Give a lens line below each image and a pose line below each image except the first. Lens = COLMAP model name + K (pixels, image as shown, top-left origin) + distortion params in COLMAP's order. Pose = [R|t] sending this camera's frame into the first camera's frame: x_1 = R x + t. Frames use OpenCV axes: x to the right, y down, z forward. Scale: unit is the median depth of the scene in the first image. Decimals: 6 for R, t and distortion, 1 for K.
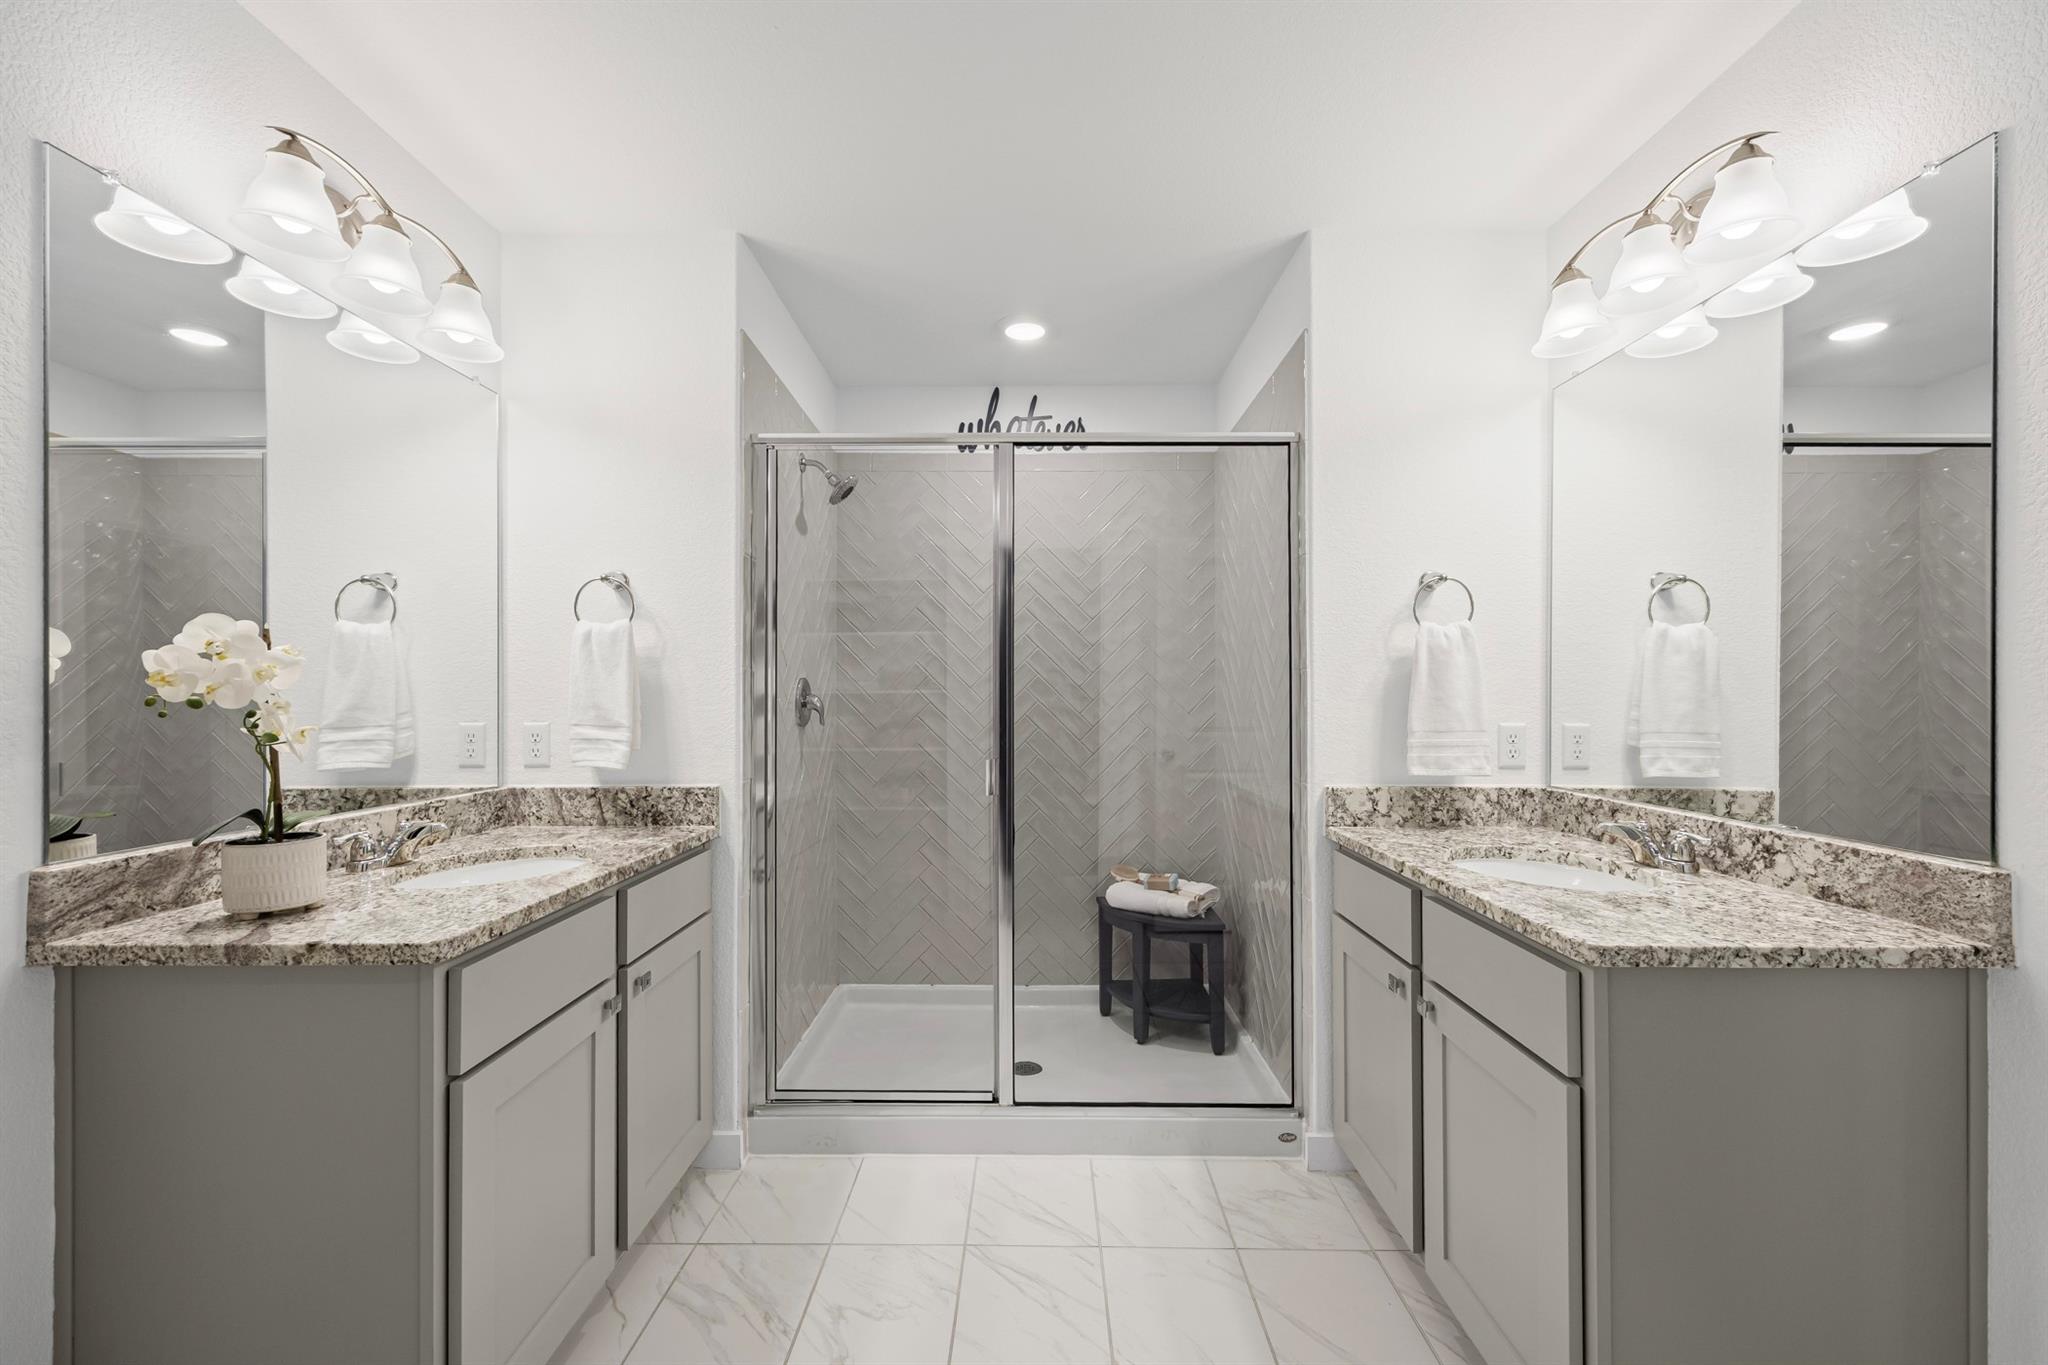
lens RADIAL K [[852.8, 0, 1033.0], [0, 852.8, 693.7], [0, 0, 1]] dist [0.010207, -0.000466]
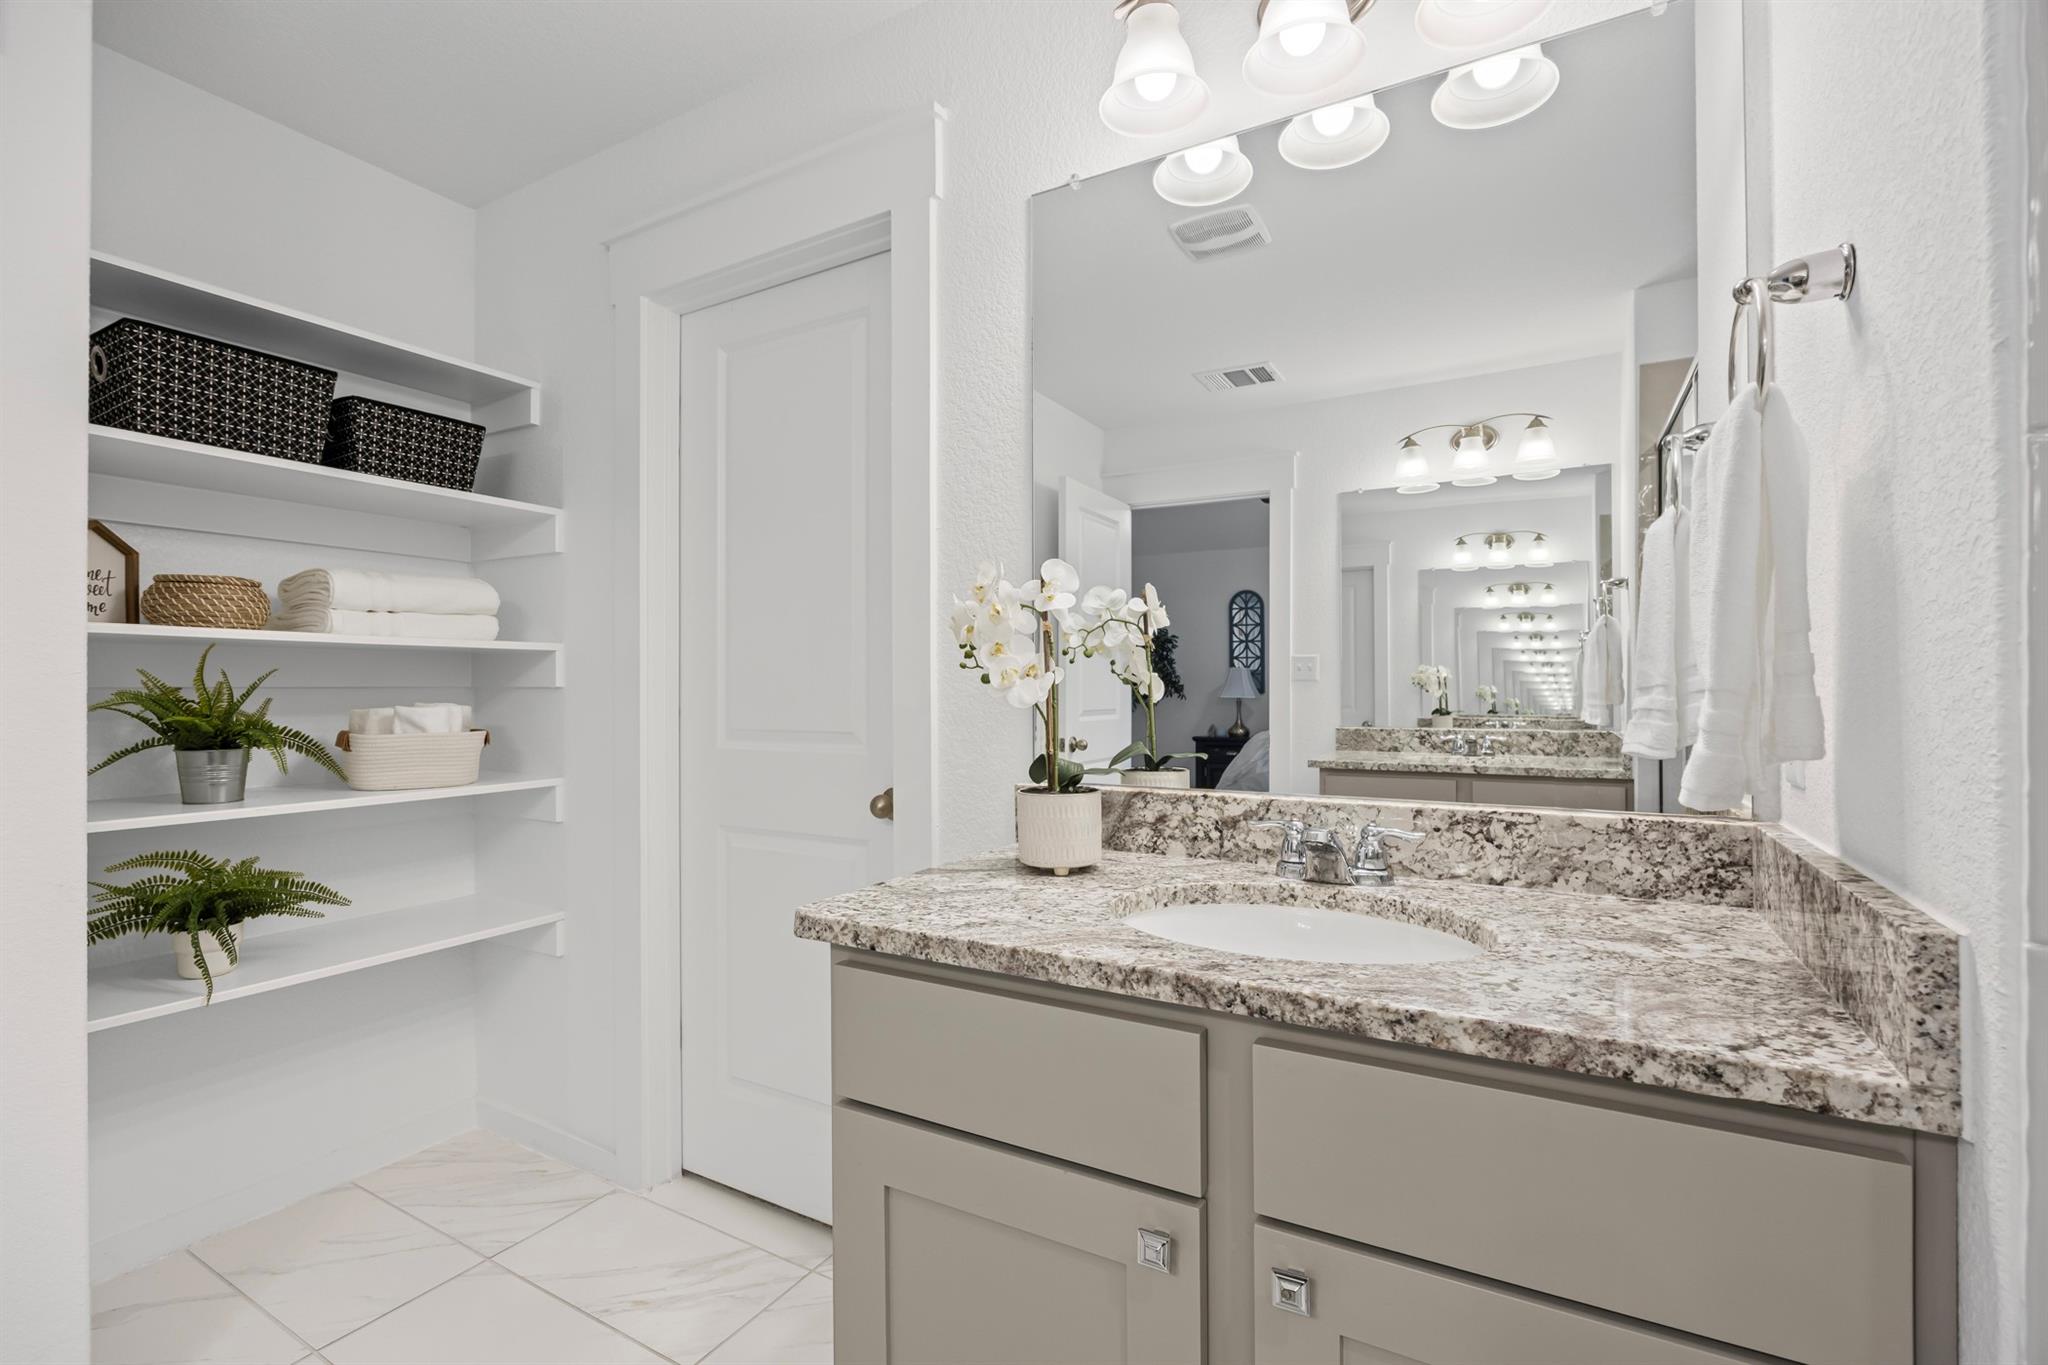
lens RADIAL K [[927.4, 0, 1023.4], [0, 927.4, 678.0], [0, 0, 1]] dist [-0.004131, -0.000408]
pose [[-0.500781, 0.001503, -0.865573, 0.002795], [0.007881, 0.999965, -0.002823, 0.032118], [0.865538, -0.008235, -0.500775, 0.948718]]
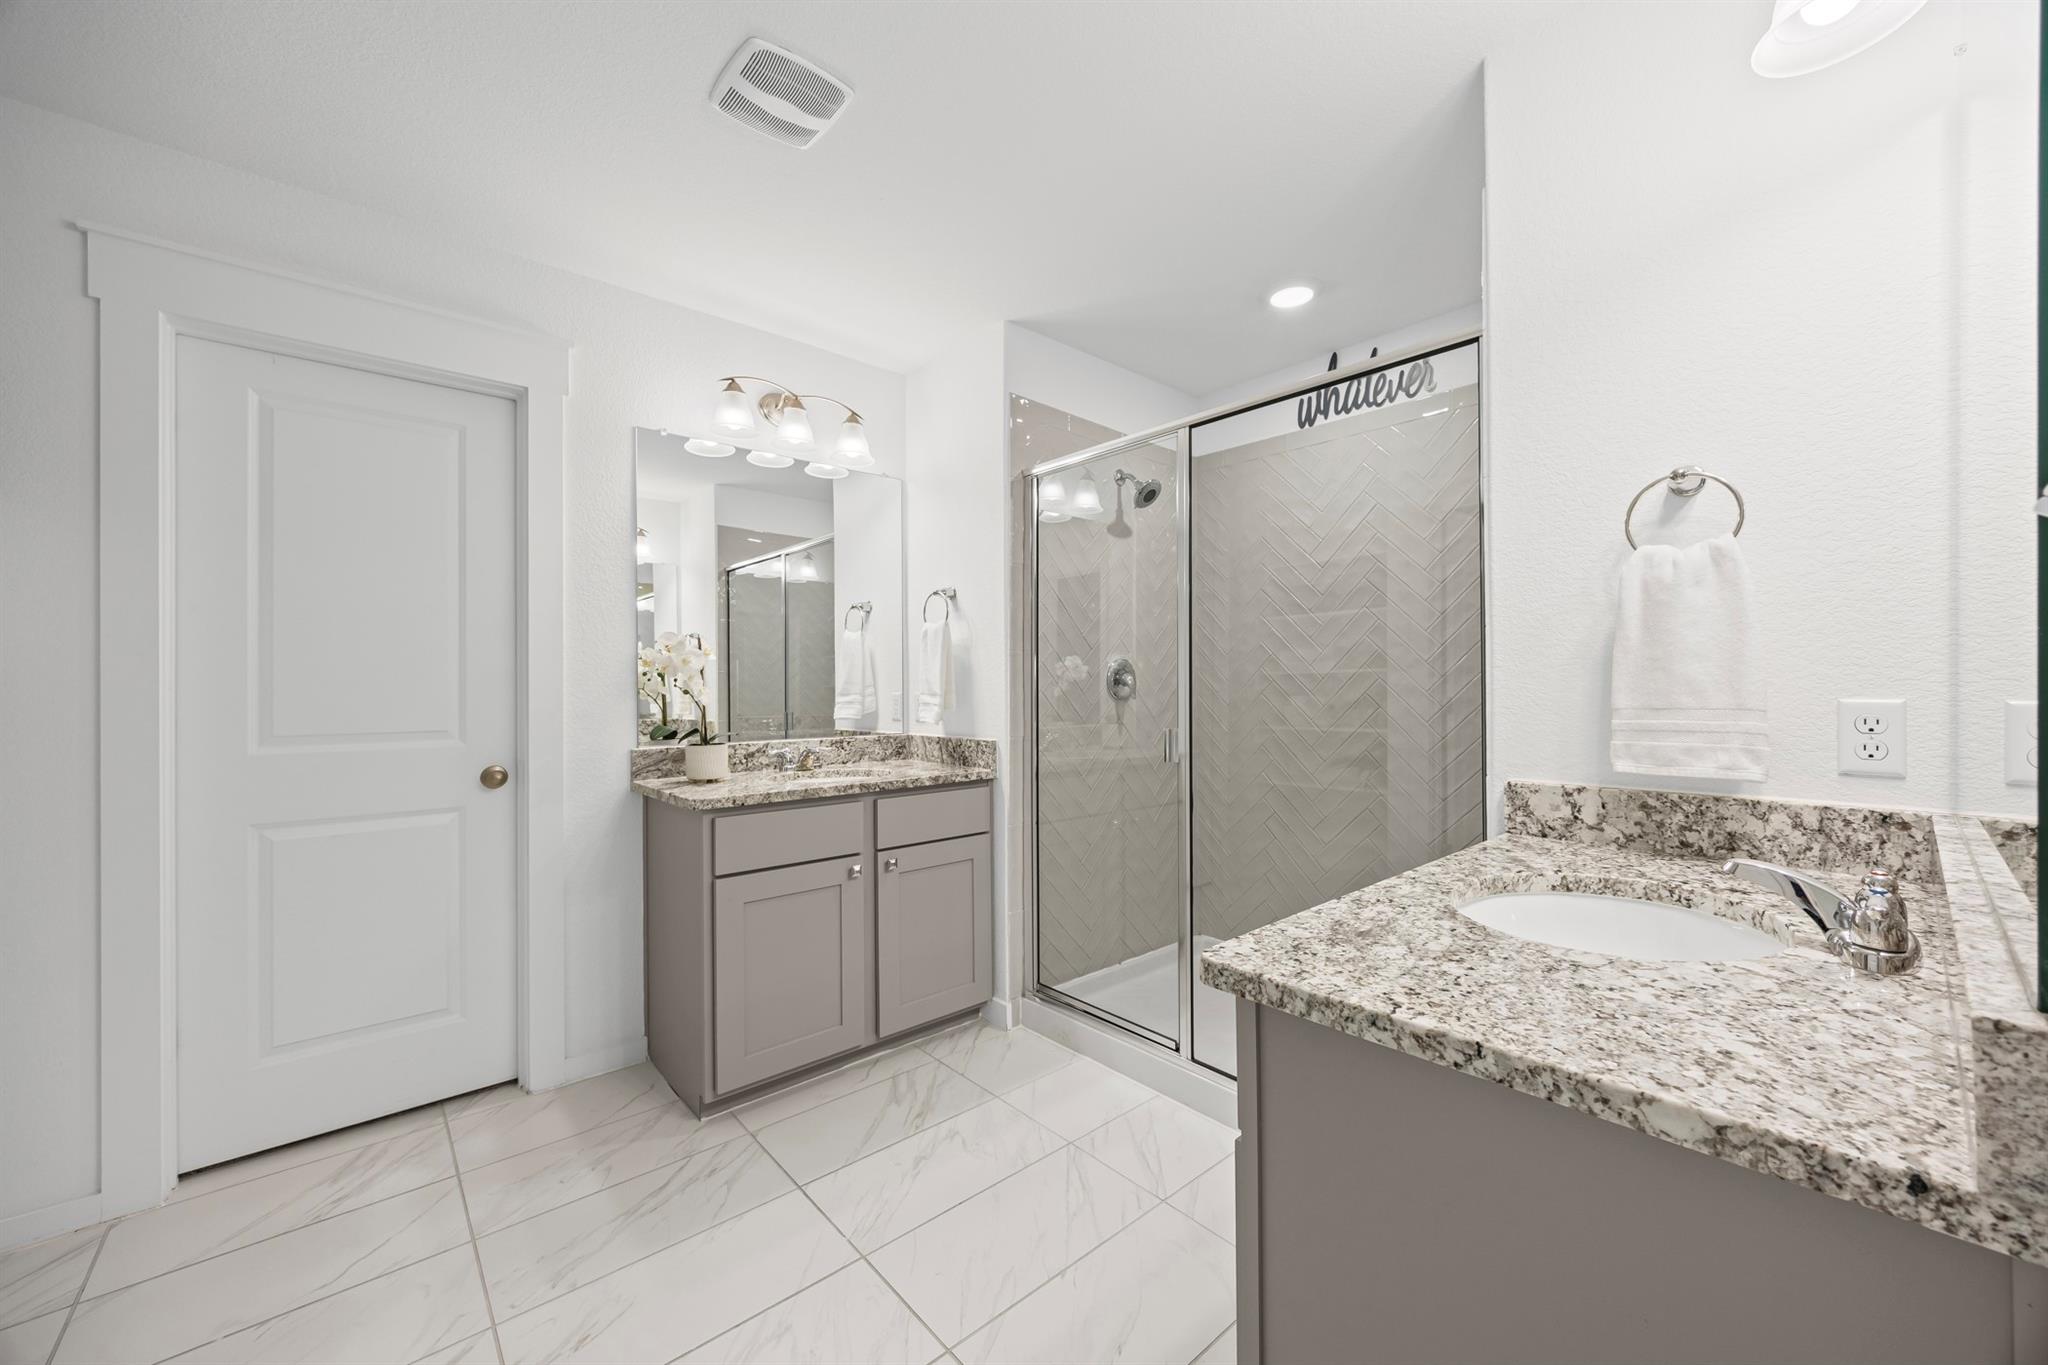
lens RADIAL K [[791.2, 0, 1015.3], [0, 791.2, 686.2], [0, 0, 1]] dist [0.003216, 0.000436]
pose [[0.657864, -0.002633, -0.753132, 0.613386], [0.004364, 0.999990, 0.000316, 0.024384], [0.753124, -0.003495, 0.657869, 0.219365]]
